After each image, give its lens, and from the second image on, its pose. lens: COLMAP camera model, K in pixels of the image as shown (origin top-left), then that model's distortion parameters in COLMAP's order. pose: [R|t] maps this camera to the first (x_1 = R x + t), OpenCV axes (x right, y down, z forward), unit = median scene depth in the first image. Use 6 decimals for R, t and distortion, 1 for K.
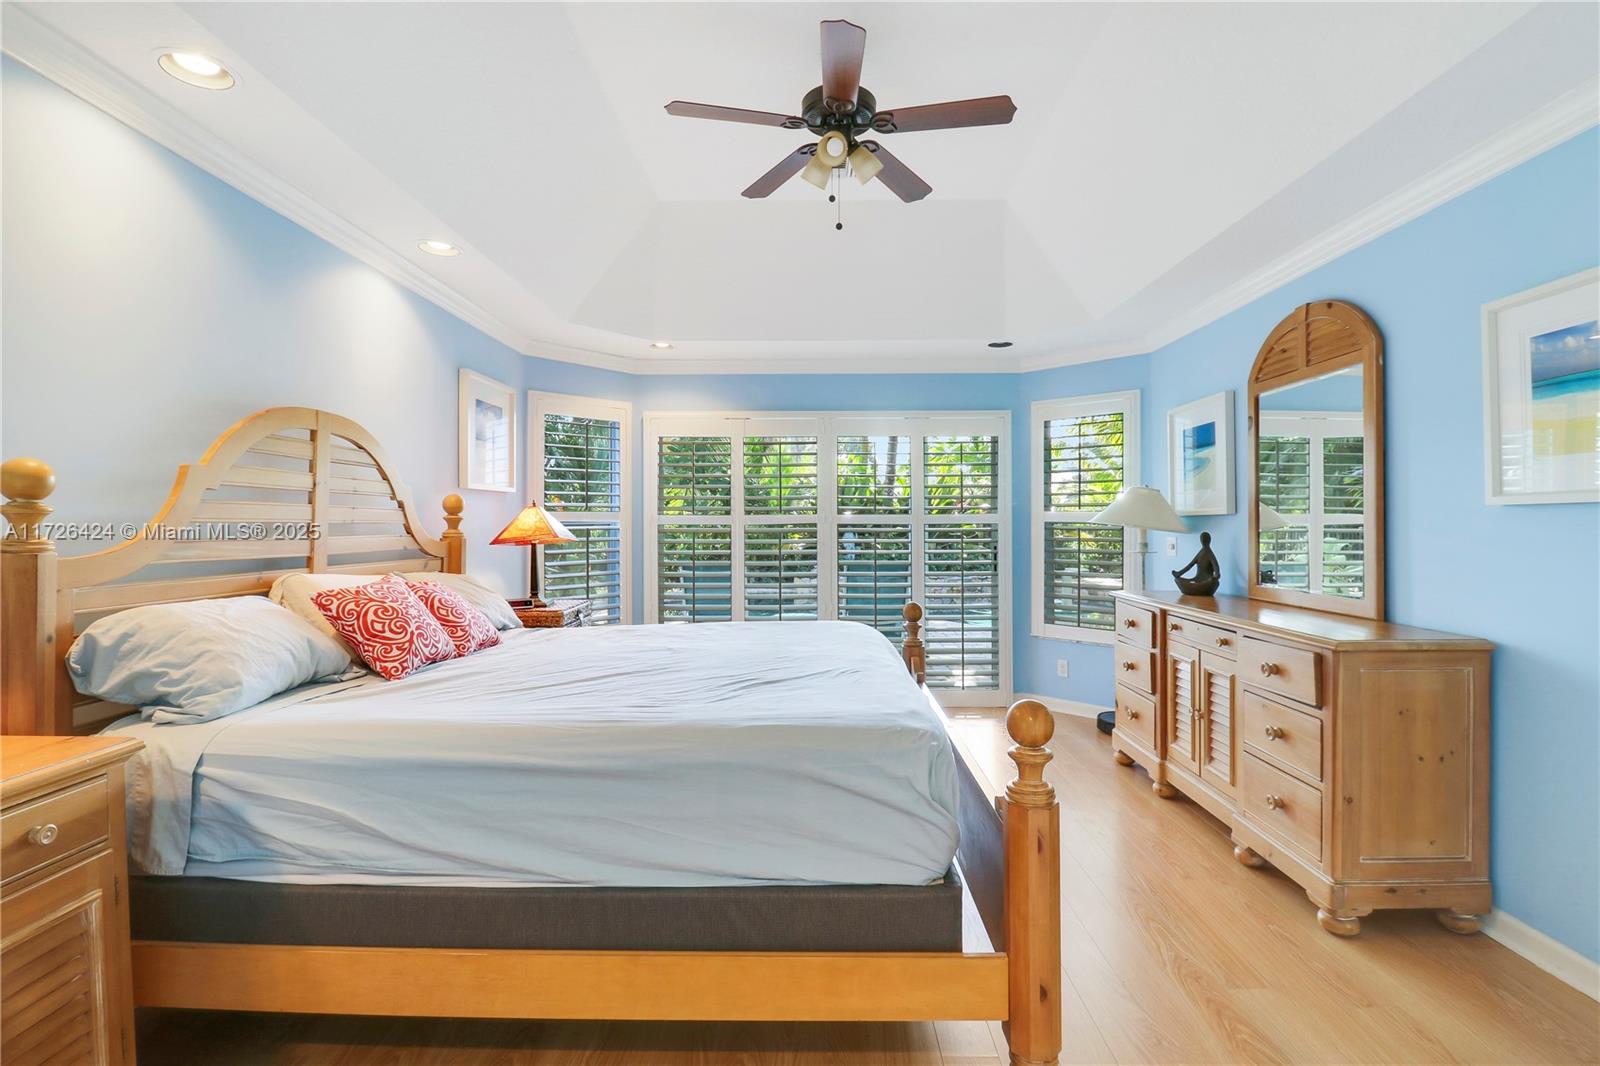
lens RADIAL K [[757.8, 0, 799.4], [0, 757.8, 524.0], [0, 0, 1]] dist [-0.000586, -0.003420]
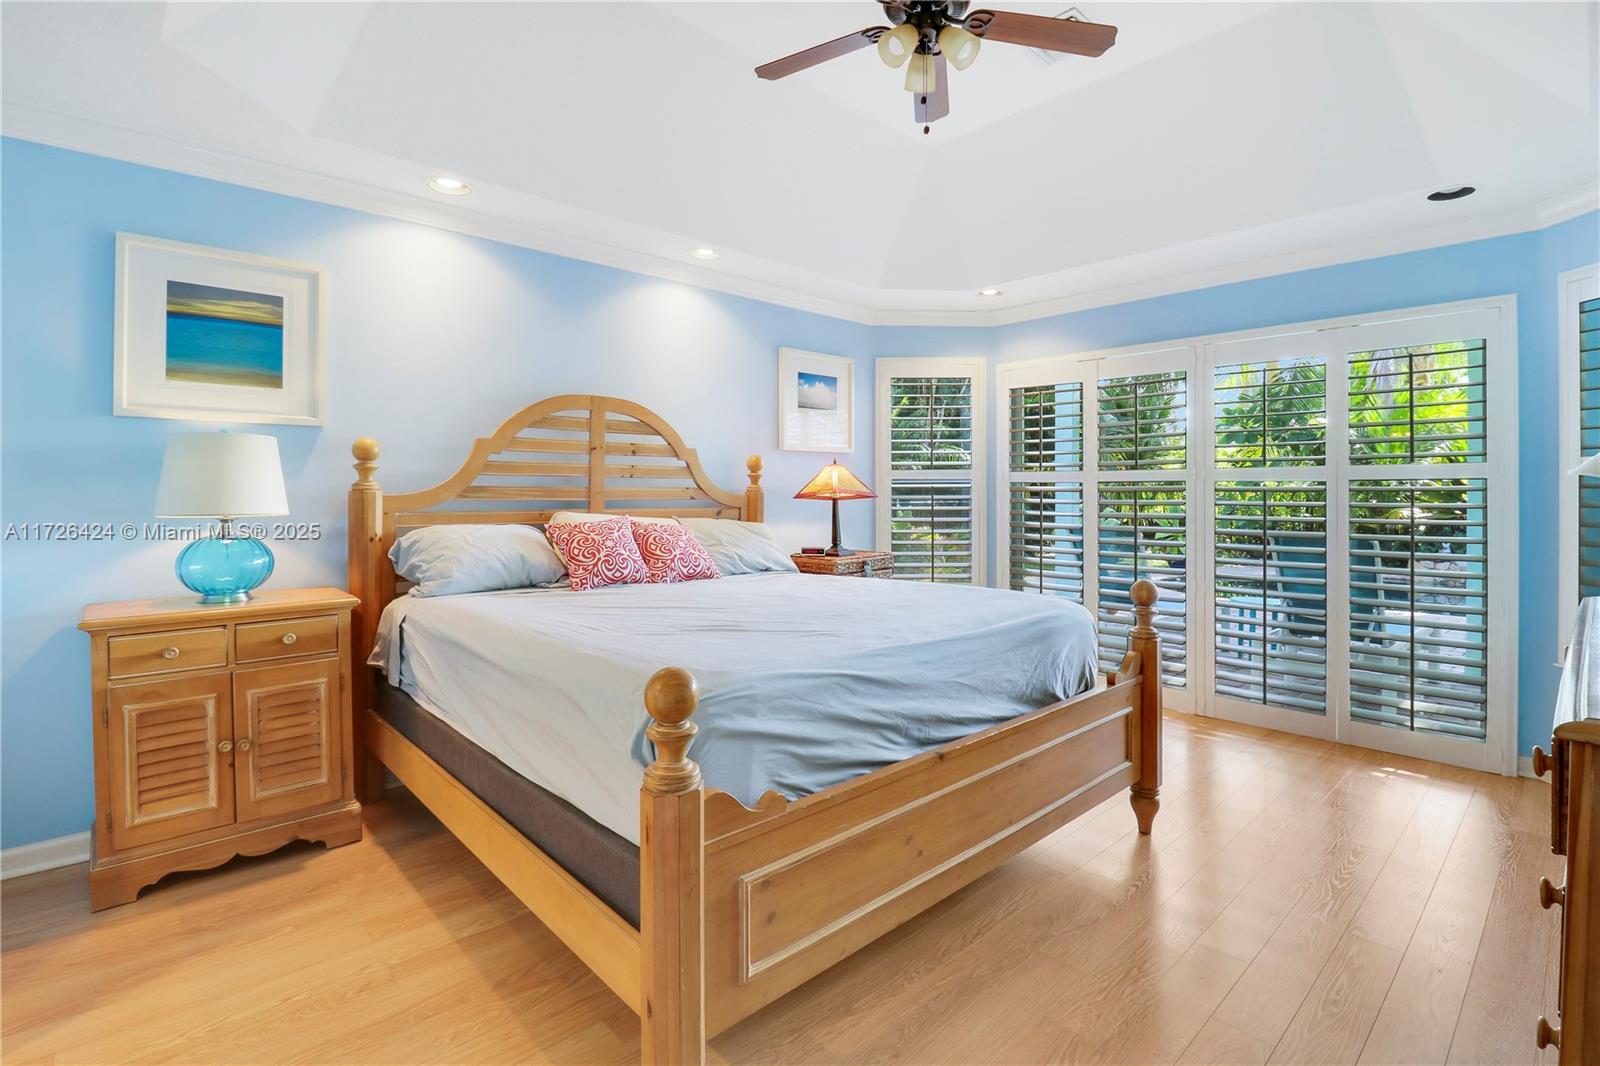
lens RADIAL K [[757.8, 0, 803.8], [0, 757.8, 497.3], [0, 0, 1]] dist [-0.000586, -0.003420]
pose [[0.695432, 0.007860, -0.718549, 0.422333], [-0.002348, 0.999960, 0.008666, 0.015223], [0.718588, -0.004340, 0.695423, 0.211831]]
